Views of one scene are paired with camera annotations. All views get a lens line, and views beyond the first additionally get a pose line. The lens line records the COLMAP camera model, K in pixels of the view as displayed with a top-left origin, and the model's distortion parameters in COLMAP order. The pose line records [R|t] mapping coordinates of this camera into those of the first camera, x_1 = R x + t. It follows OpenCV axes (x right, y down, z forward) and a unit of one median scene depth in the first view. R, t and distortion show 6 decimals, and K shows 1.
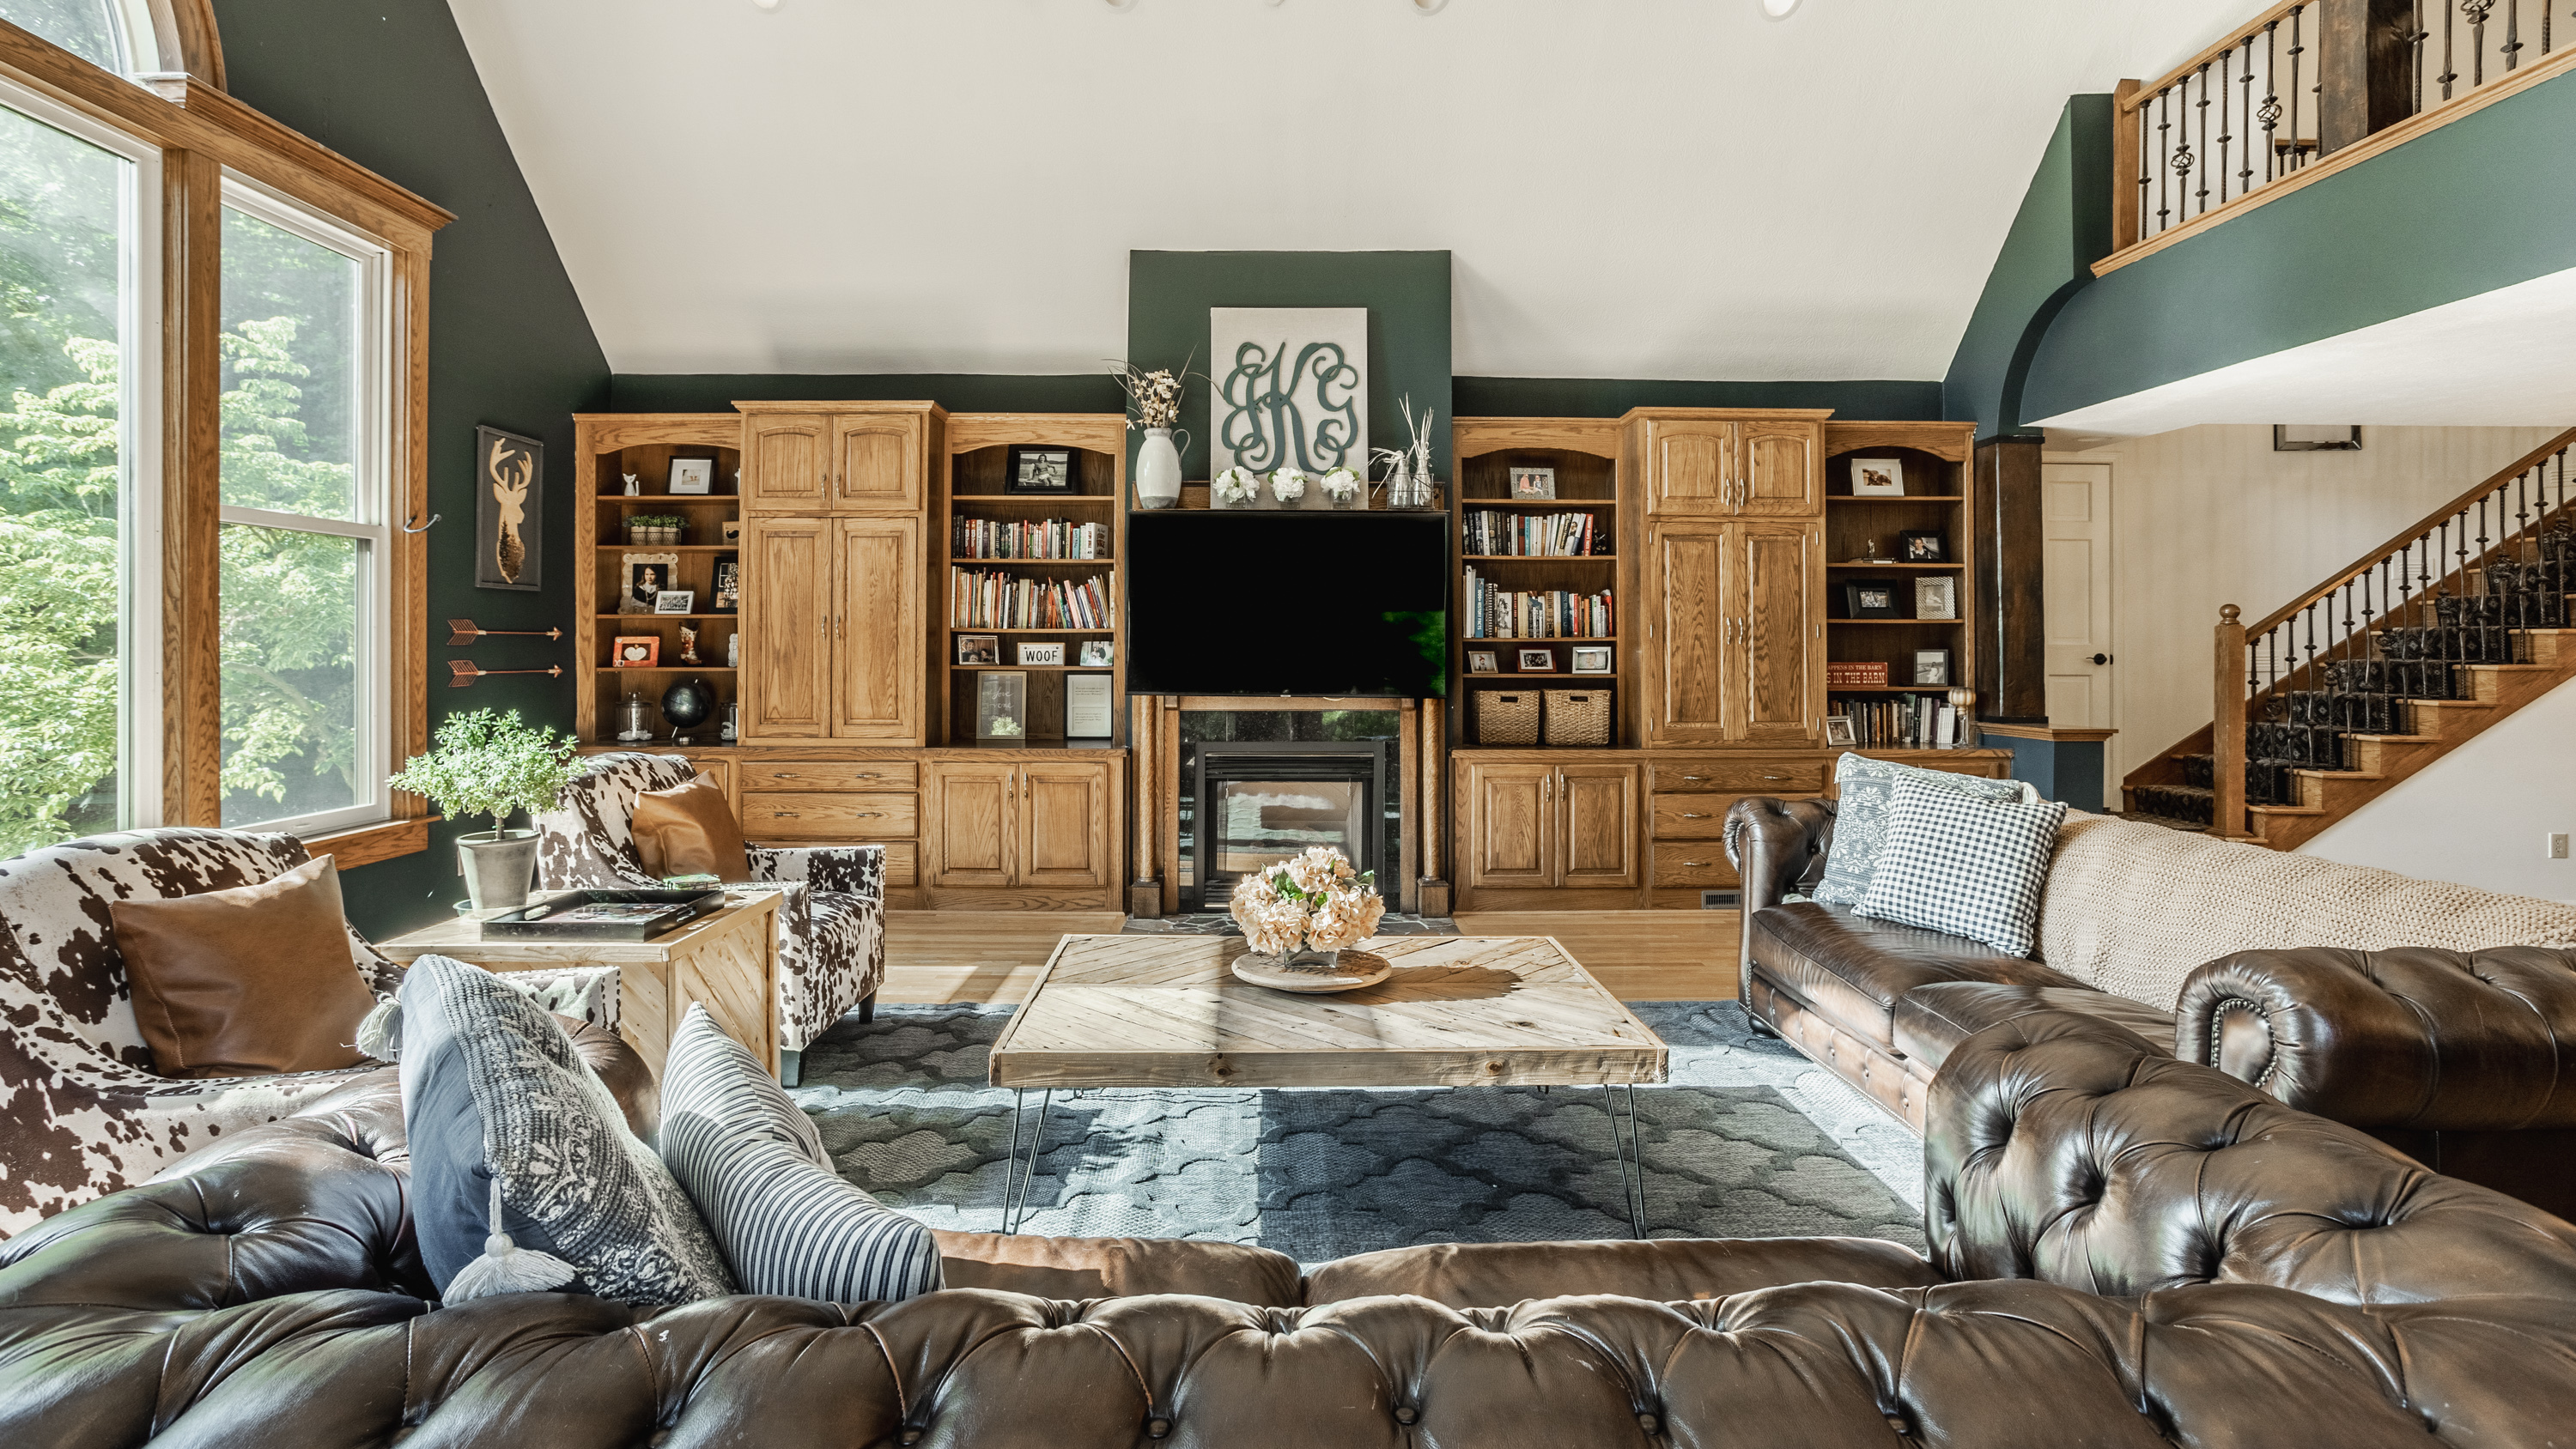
lens RADIAL K [[1308.9, 0, 1276.9], [0, 1308.9, 653.7], [0, 0, 1]] dist [-0.001138, -0.000205]
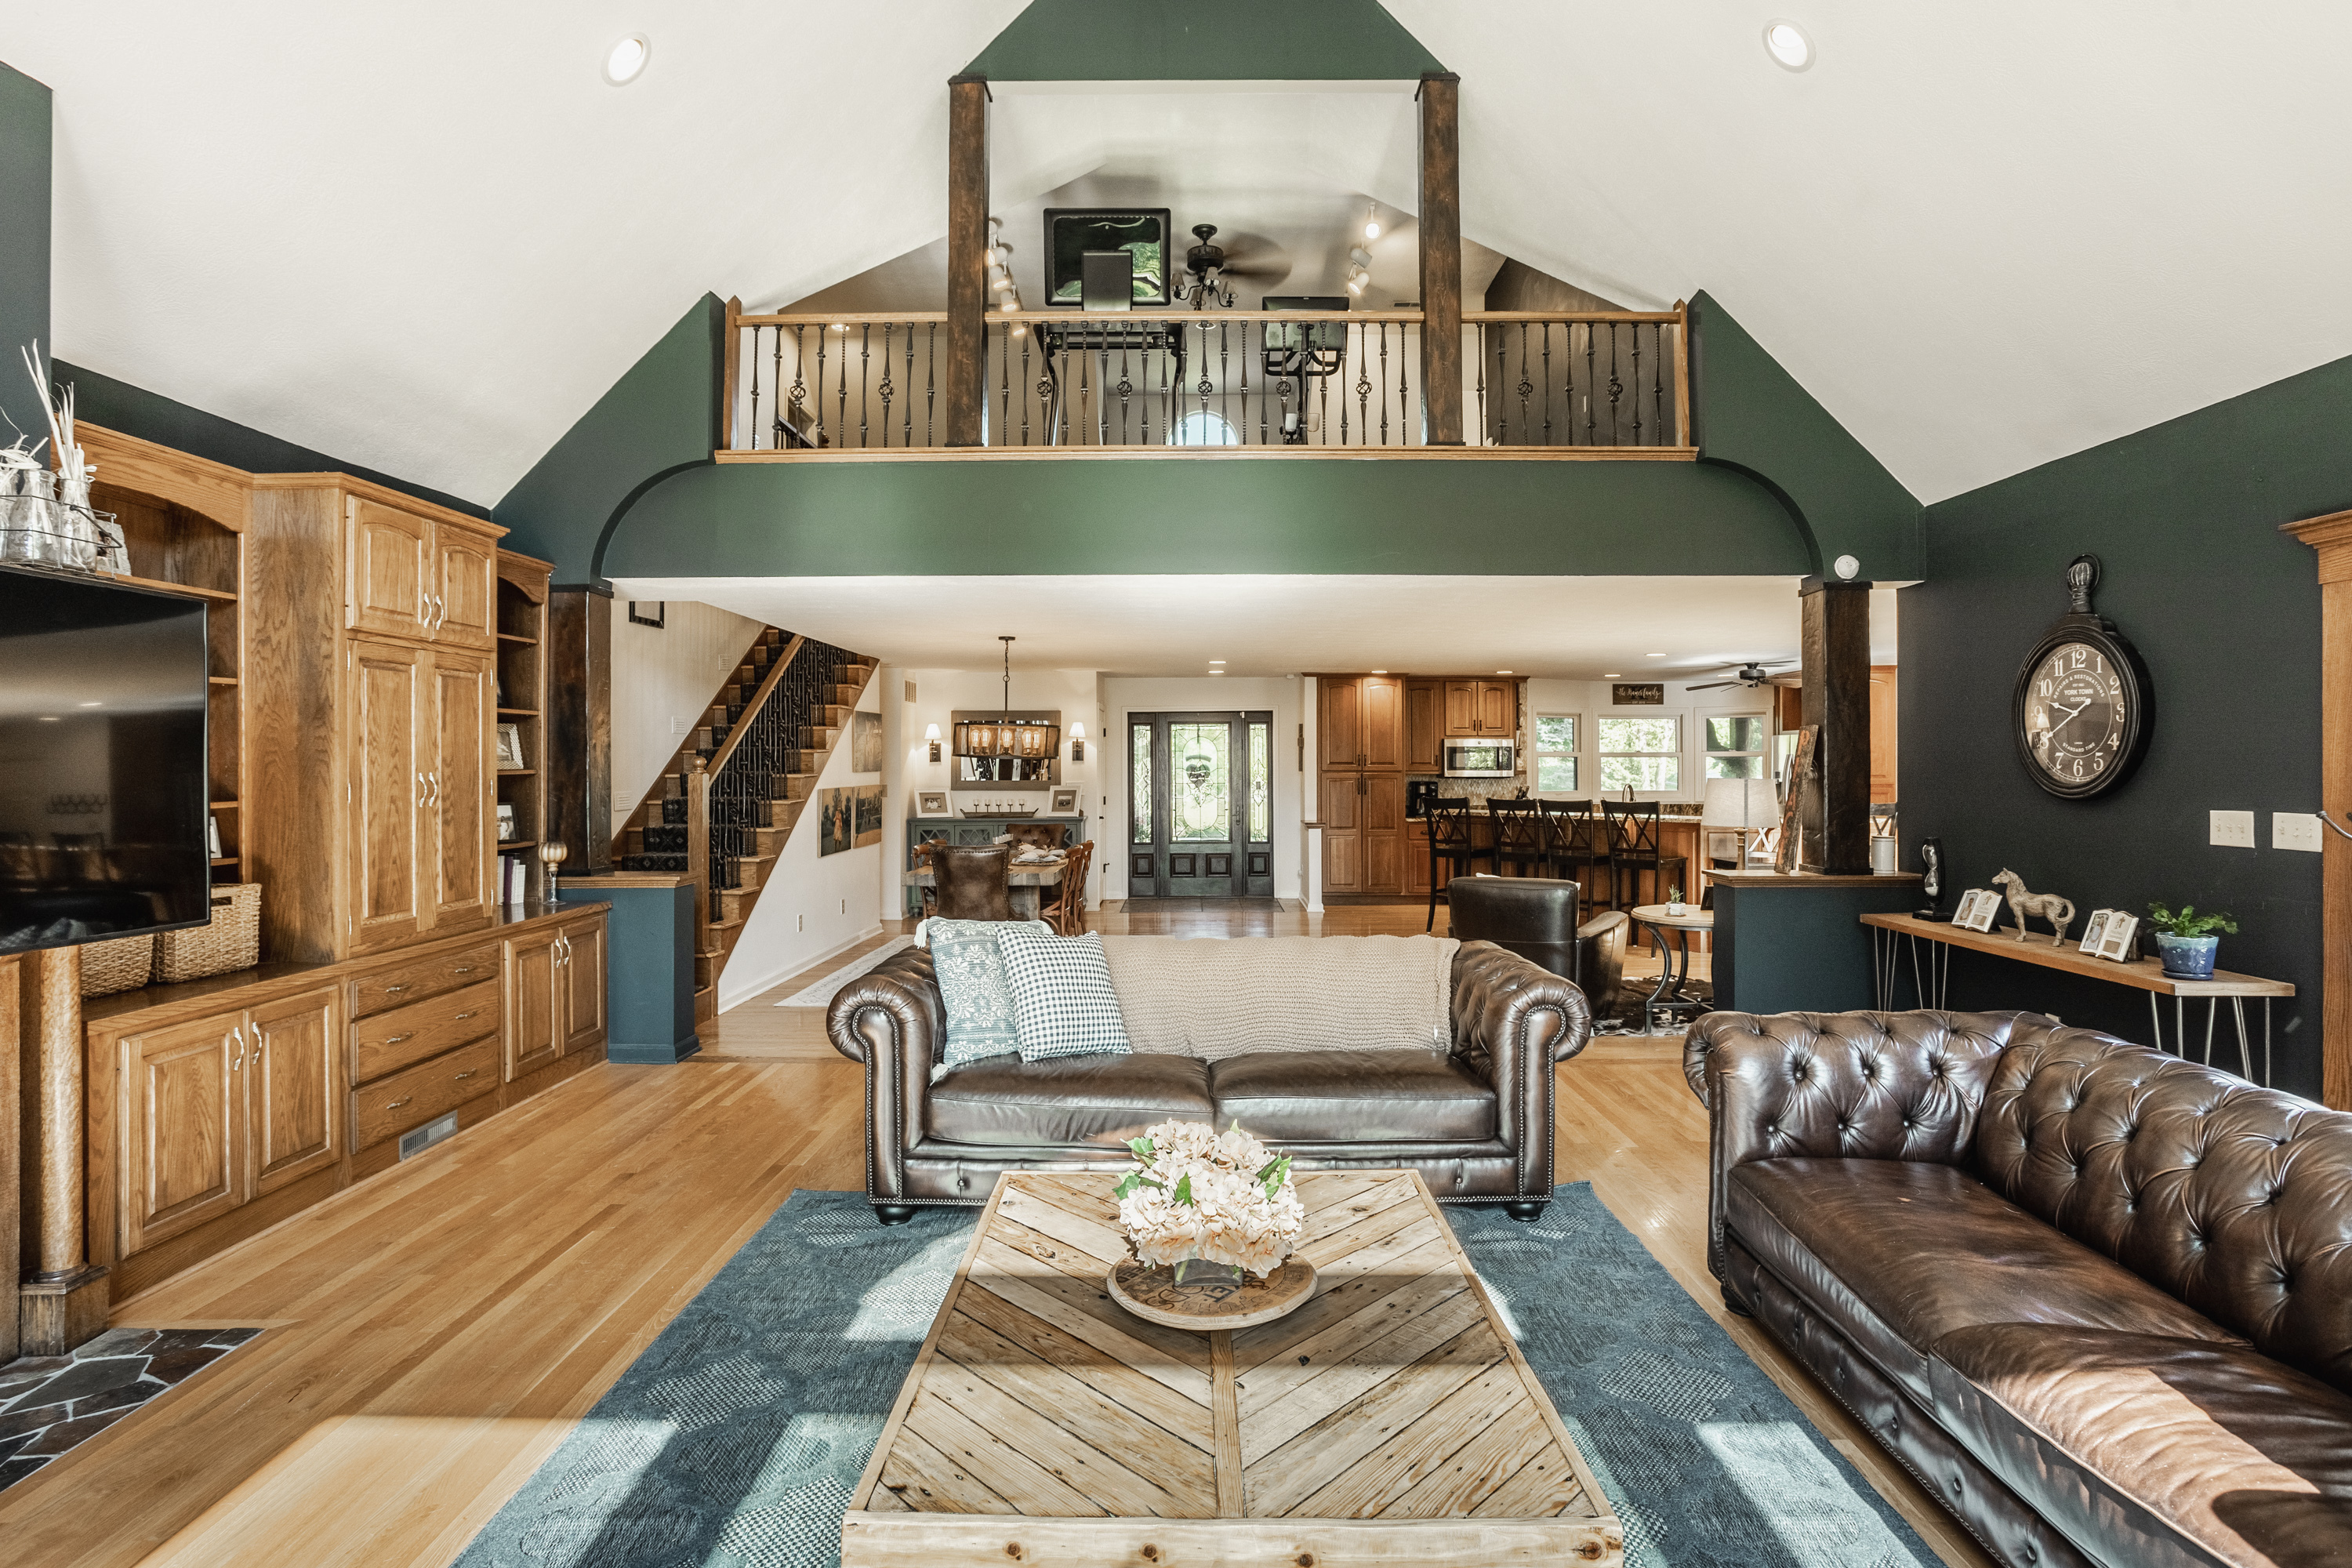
lens RADIAL K [[1223.5, 0, 1174.8], [0, 1223.5, 765.1], [0, 0, 1]] dist [0.001399, 0.000373]
pose [[0.033308, -0.005447, 0.999430, -0.361067], [0.006069, 0.999968, 0.005248, -0.033152], [-0.999427, 0.005891, 0.033340, 0.532079]]
